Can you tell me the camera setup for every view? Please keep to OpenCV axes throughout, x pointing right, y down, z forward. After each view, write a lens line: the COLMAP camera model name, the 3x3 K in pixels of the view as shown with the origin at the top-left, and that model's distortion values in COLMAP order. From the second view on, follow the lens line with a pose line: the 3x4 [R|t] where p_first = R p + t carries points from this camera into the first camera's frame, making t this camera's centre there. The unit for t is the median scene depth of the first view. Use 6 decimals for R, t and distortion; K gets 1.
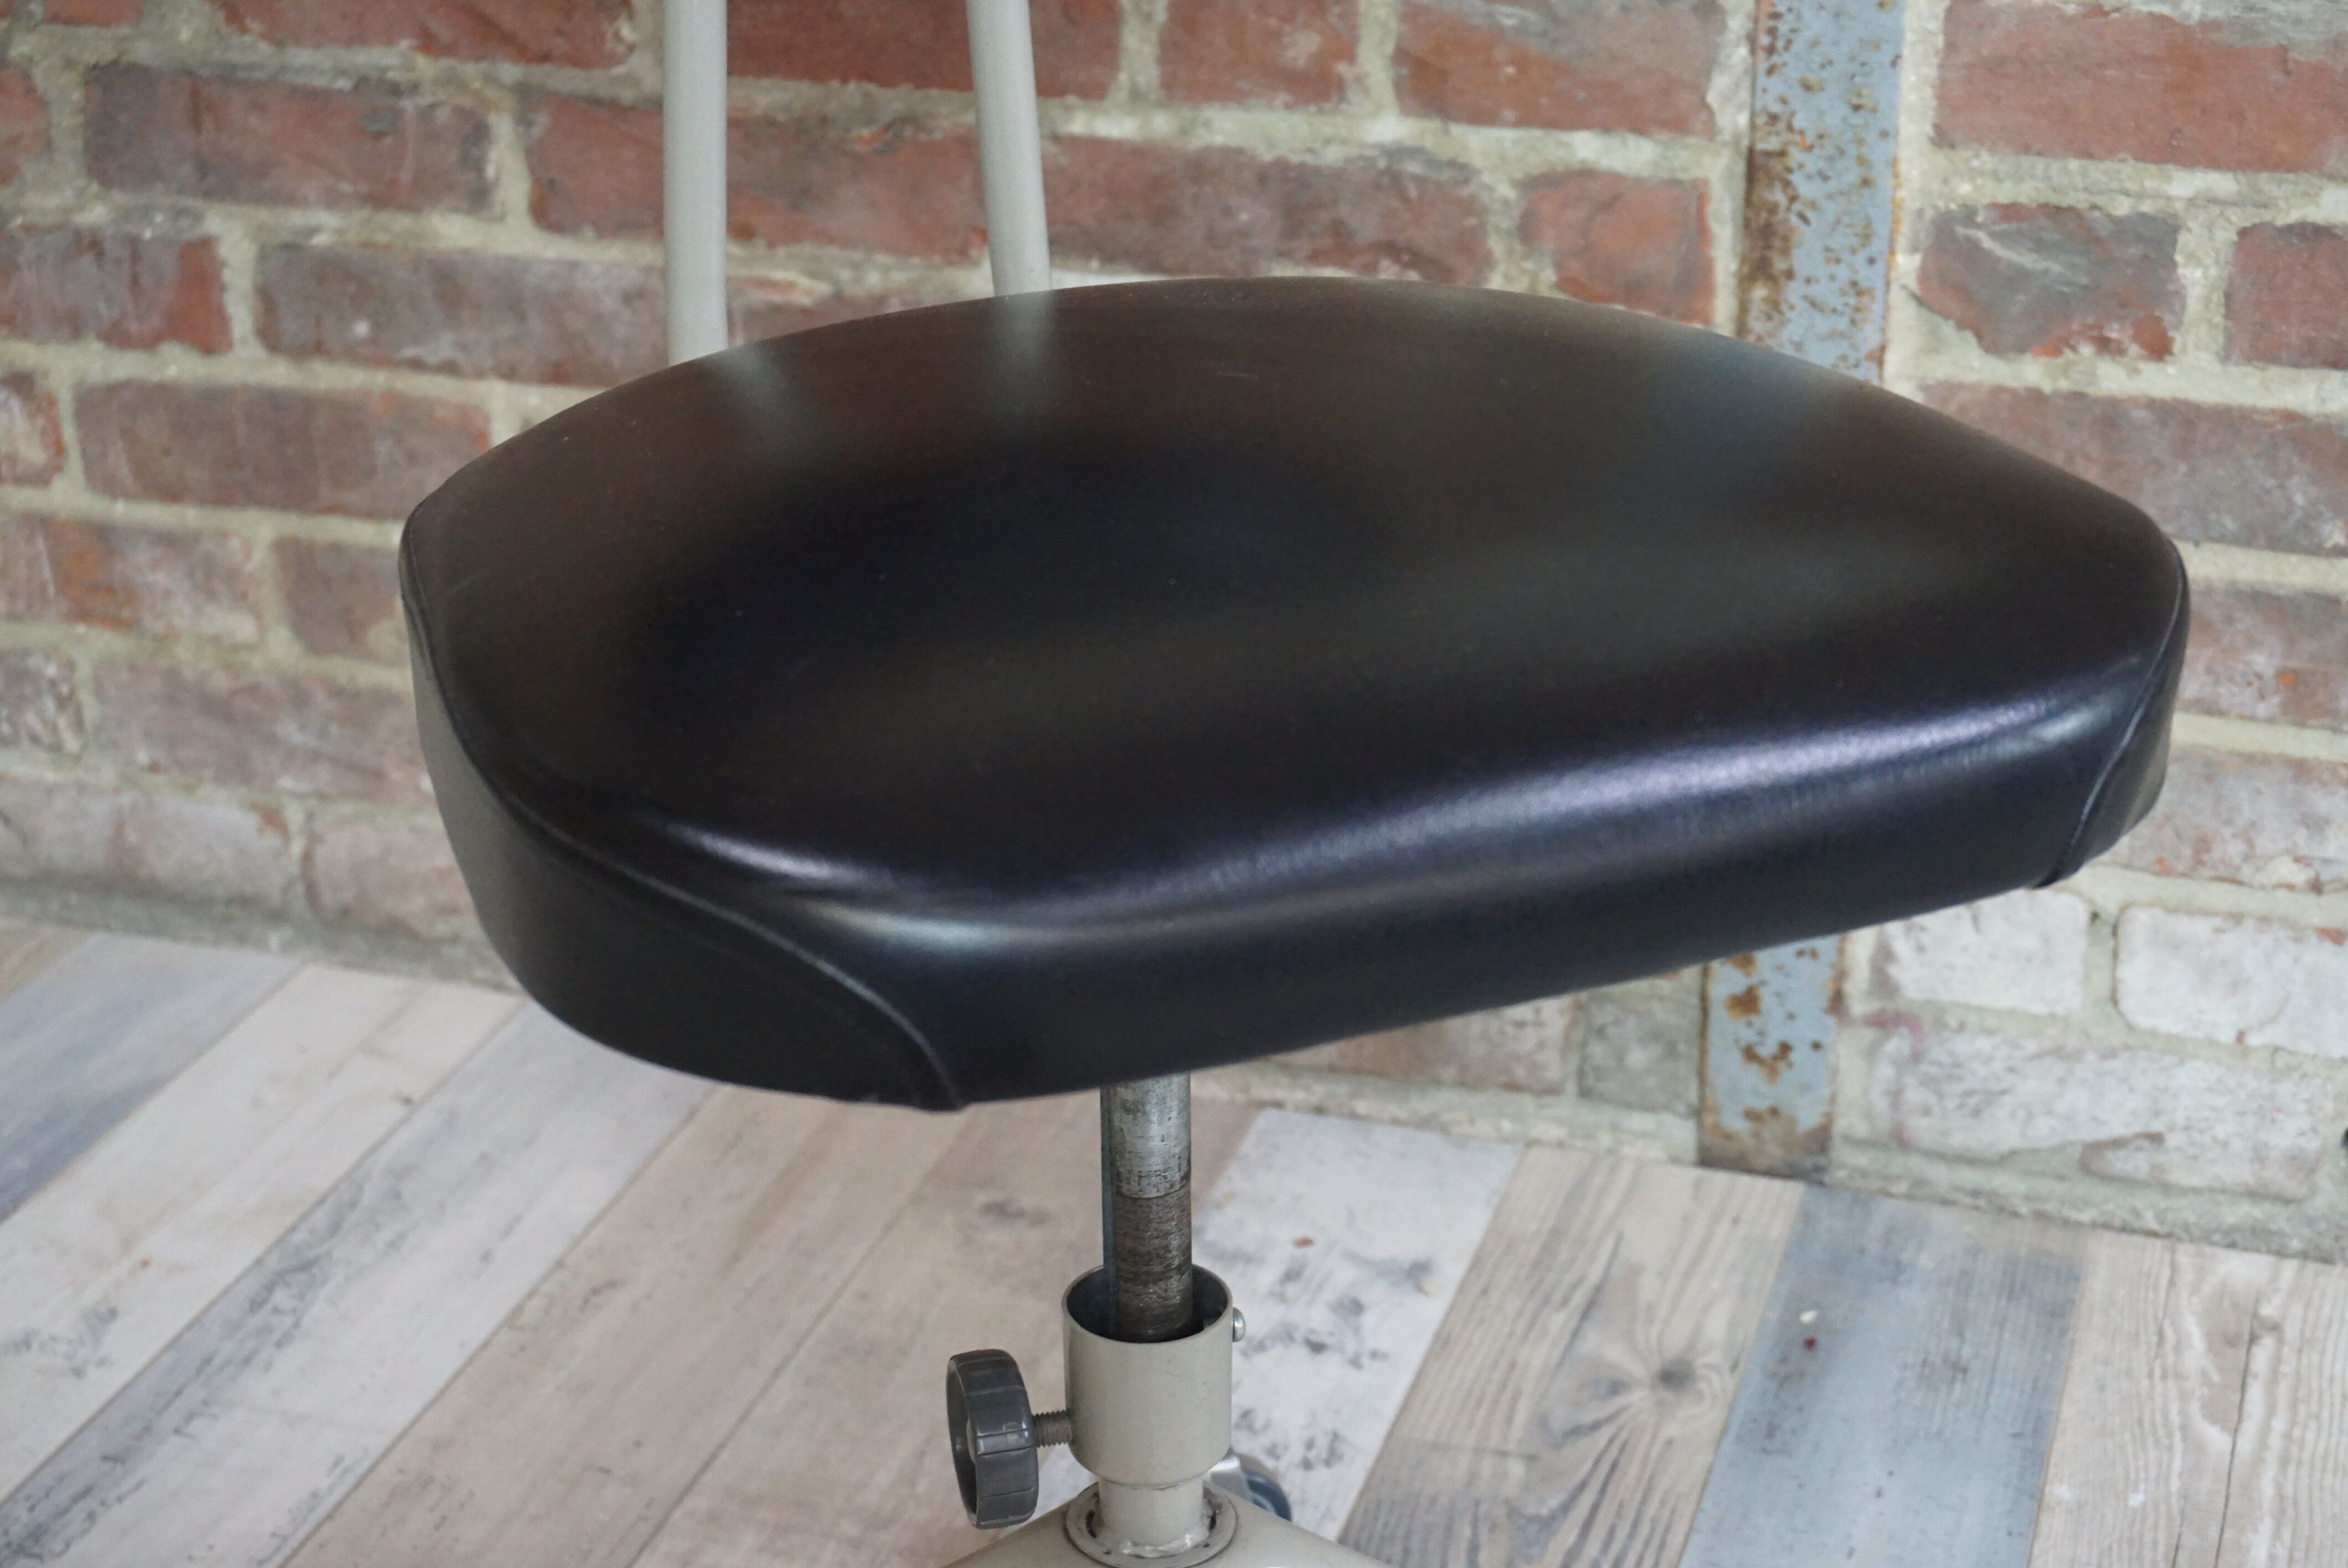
lens RADIAL K [[3680.7, 0, 1190.6], [0, 3680.7, 786.1], [0, 0, 1]] dist [0.036865, 0.000000]
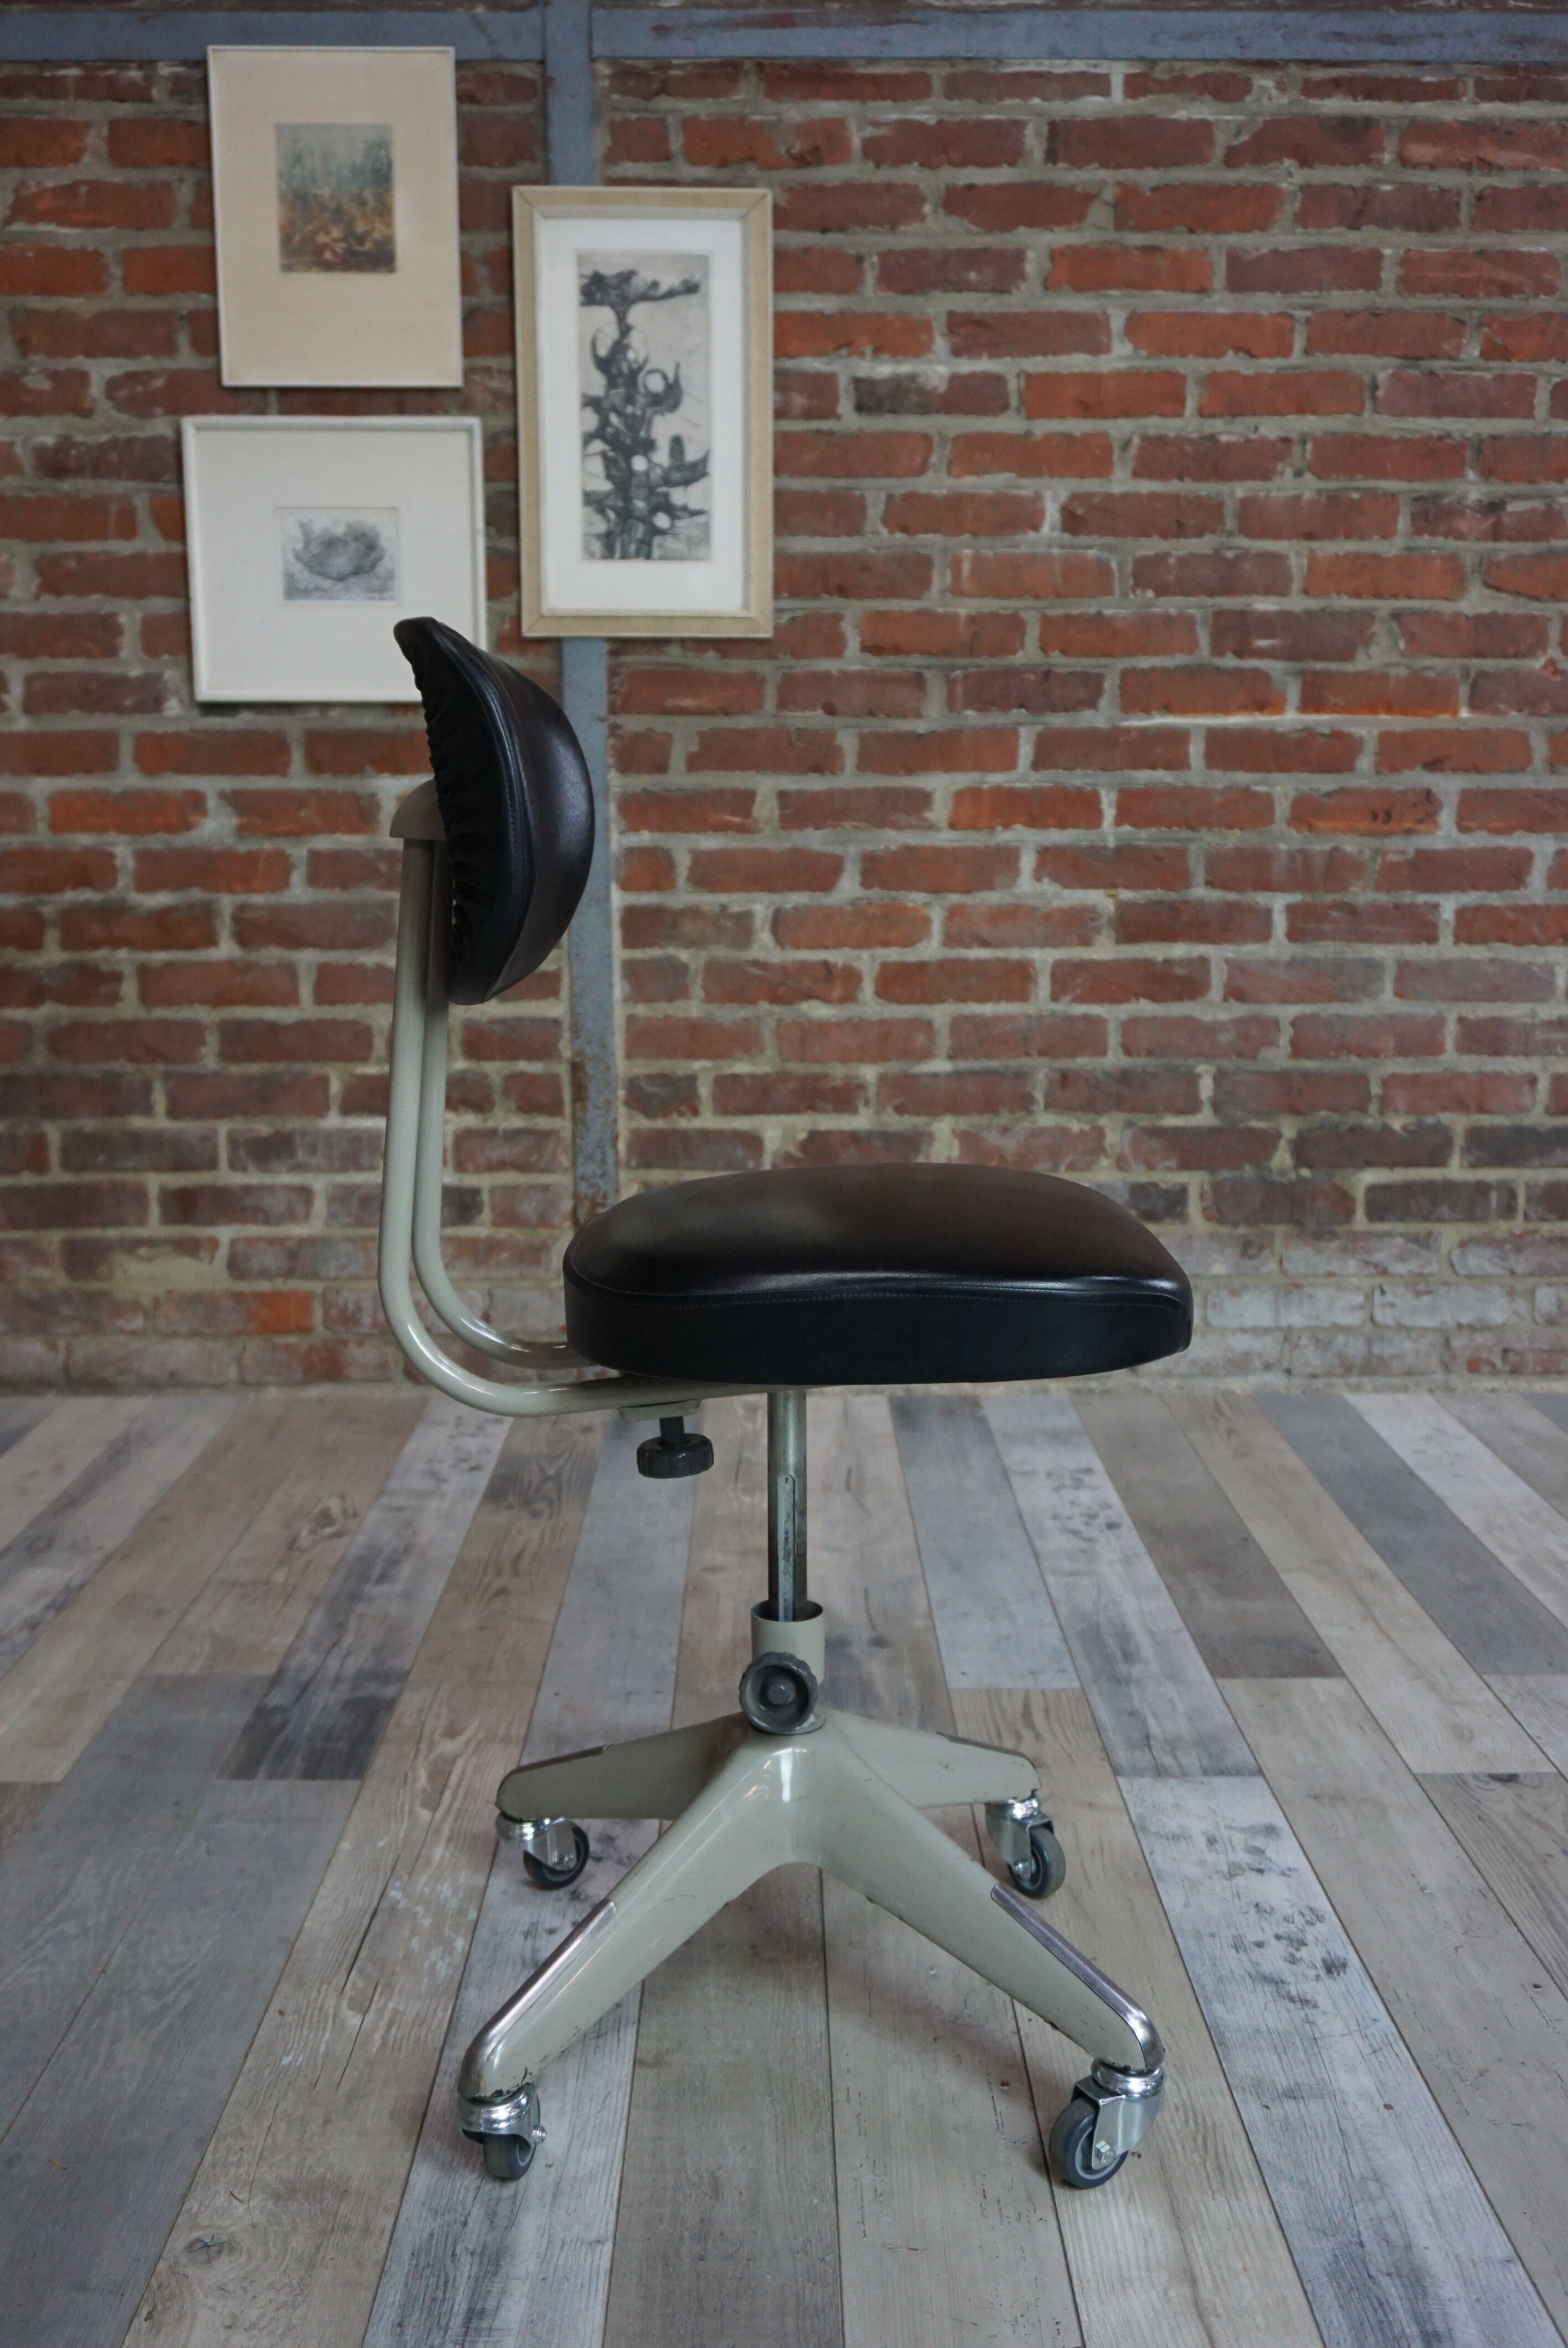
lens RADIAL K [[2225.7, 0, 779.1], [0, 2225.7, 1178.0], [0, 0, 1]] dist [-0.007474, 0.000000]
pose [[0.947950, -0.042806, 0.315528, -0.313909], [0.124153, 0.962184, -0.242463, 0.443466], [-0.293217, 0.269017, 0.917417, -0.887679]]
